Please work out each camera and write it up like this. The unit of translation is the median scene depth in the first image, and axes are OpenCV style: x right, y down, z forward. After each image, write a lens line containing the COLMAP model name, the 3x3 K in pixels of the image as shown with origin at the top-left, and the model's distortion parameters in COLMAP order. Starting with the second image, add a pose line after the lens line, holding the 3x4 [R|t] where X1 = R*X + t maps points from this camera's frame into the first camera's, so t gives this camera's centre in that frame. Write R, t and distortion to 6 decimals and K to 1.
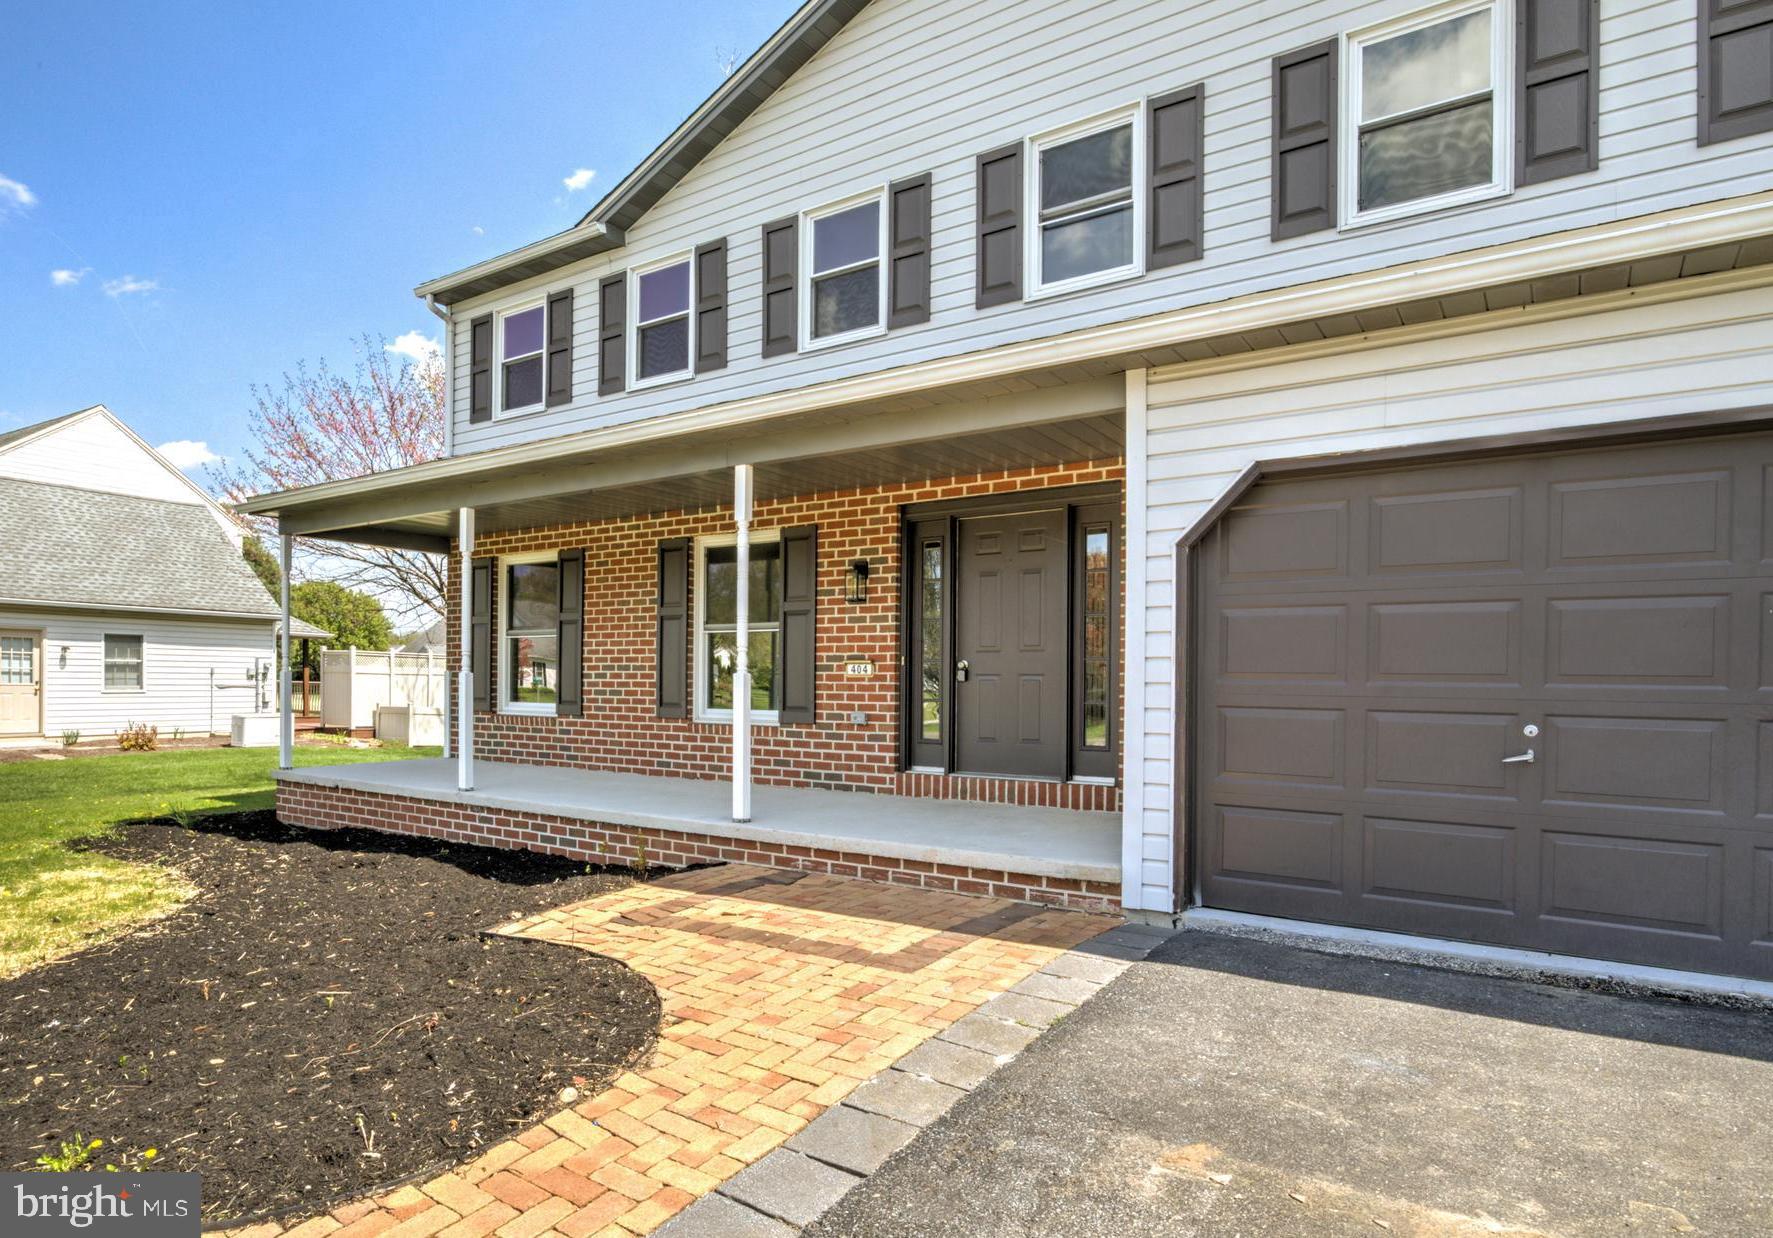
lens RADIAL K [[1034.8, 0, 755.0], [0, 1034.8, 683.3], [0, 0, 1]] dist [-0.002869, -0.000736]
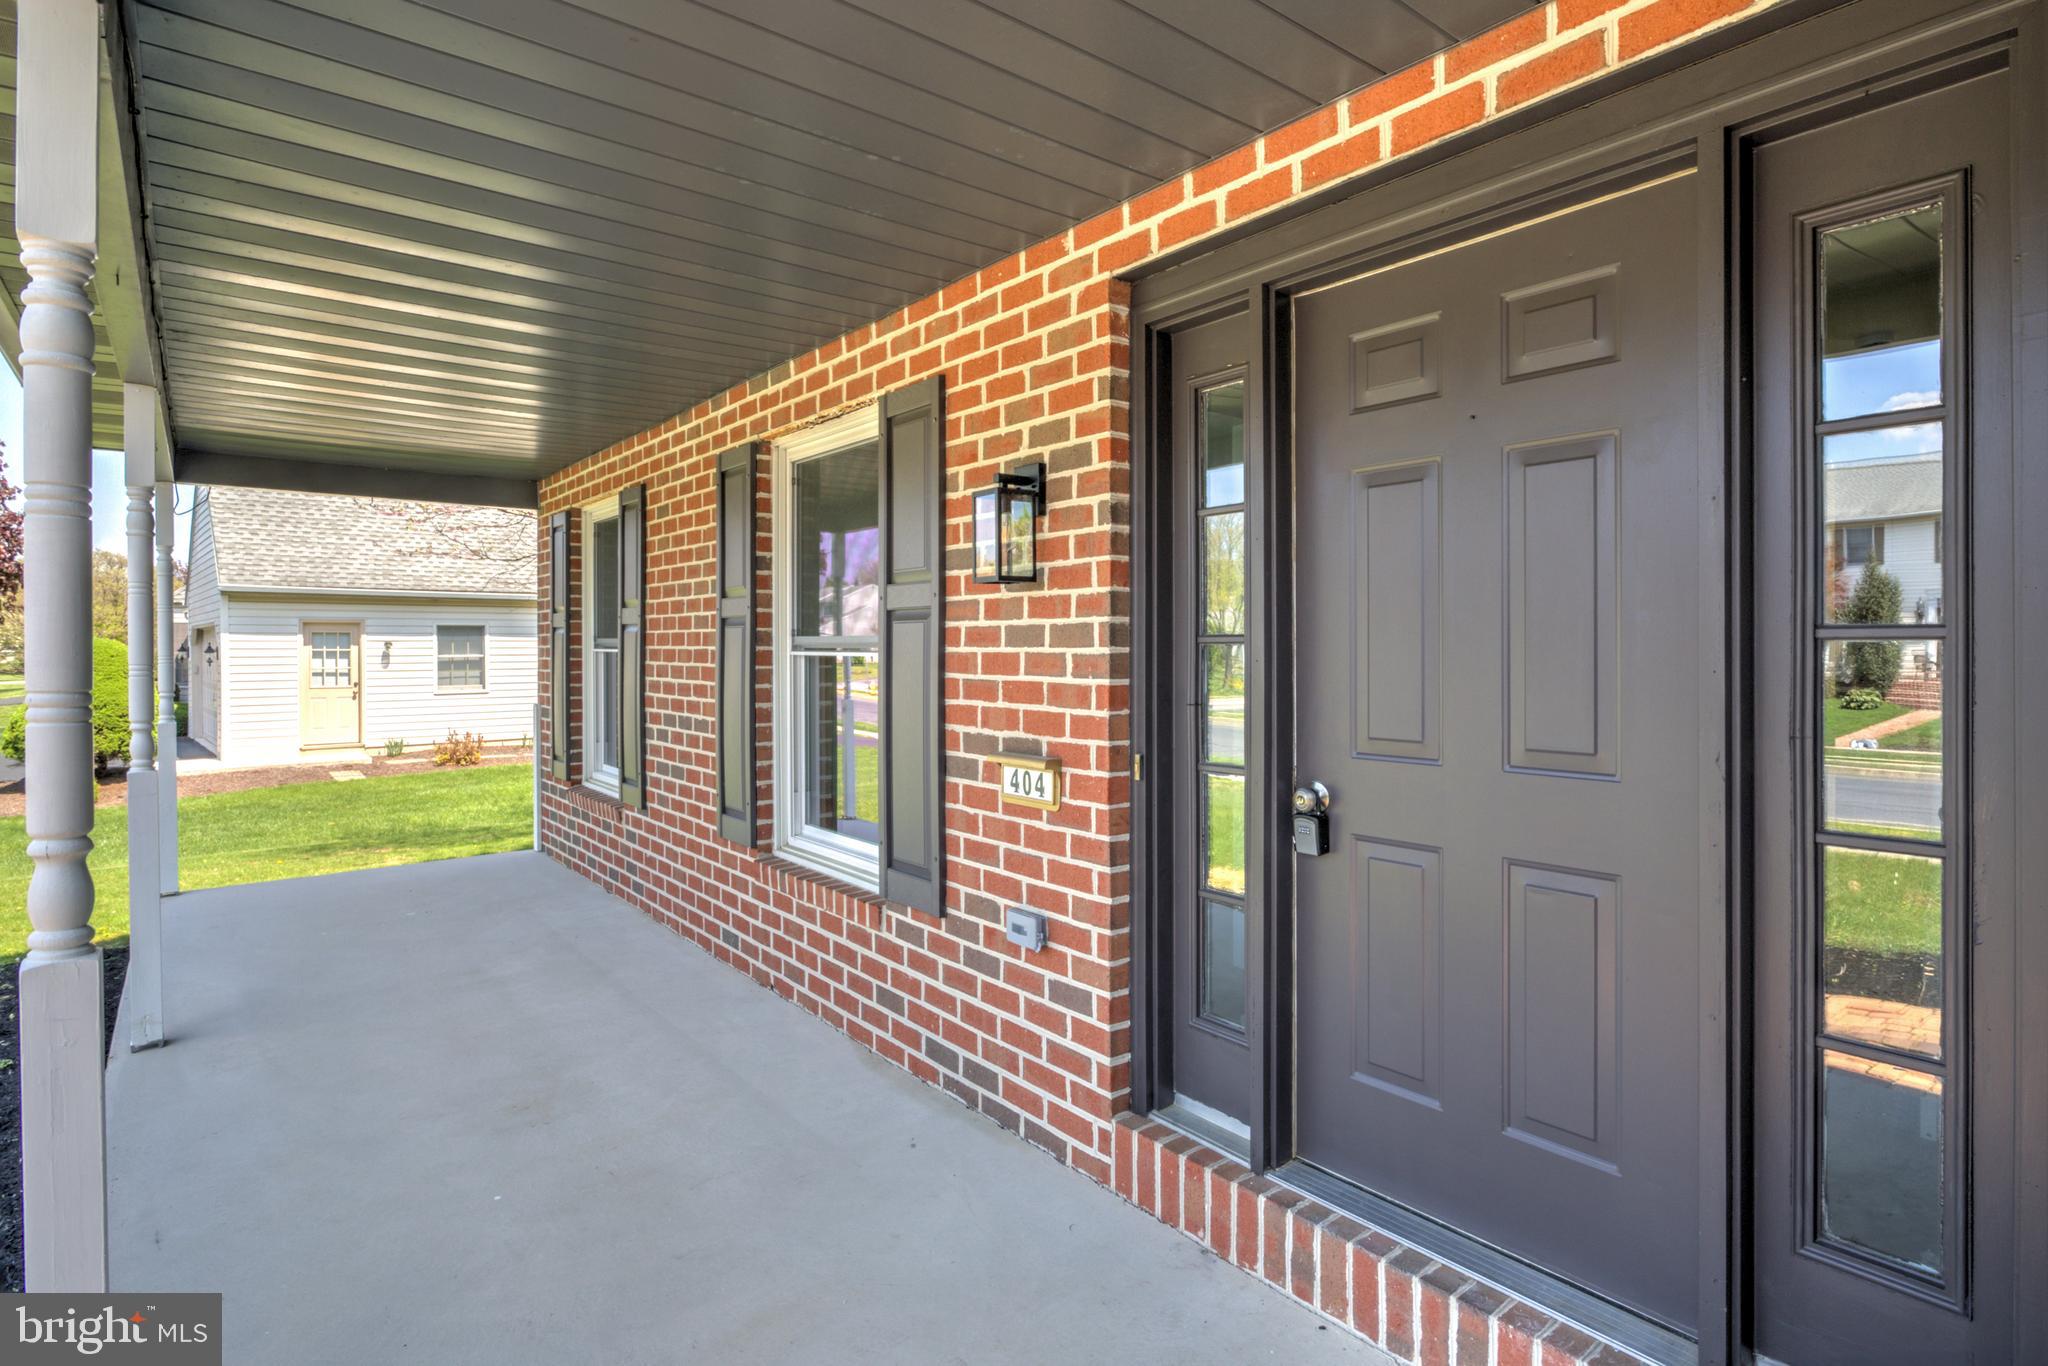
lens RADIAL K [[1045.4, 0, 1080.7], [0, 1045.4, 650.7], [0, 0, 1]] dist [-0.003174, -0.000193]
pose [[0.976599, -0.009325, -0.214868, 0.186959], [0.009839, 0.999951, 0.001321, -0.055694], [0.214845, -0.003404, 0.976642, 0.652540]]
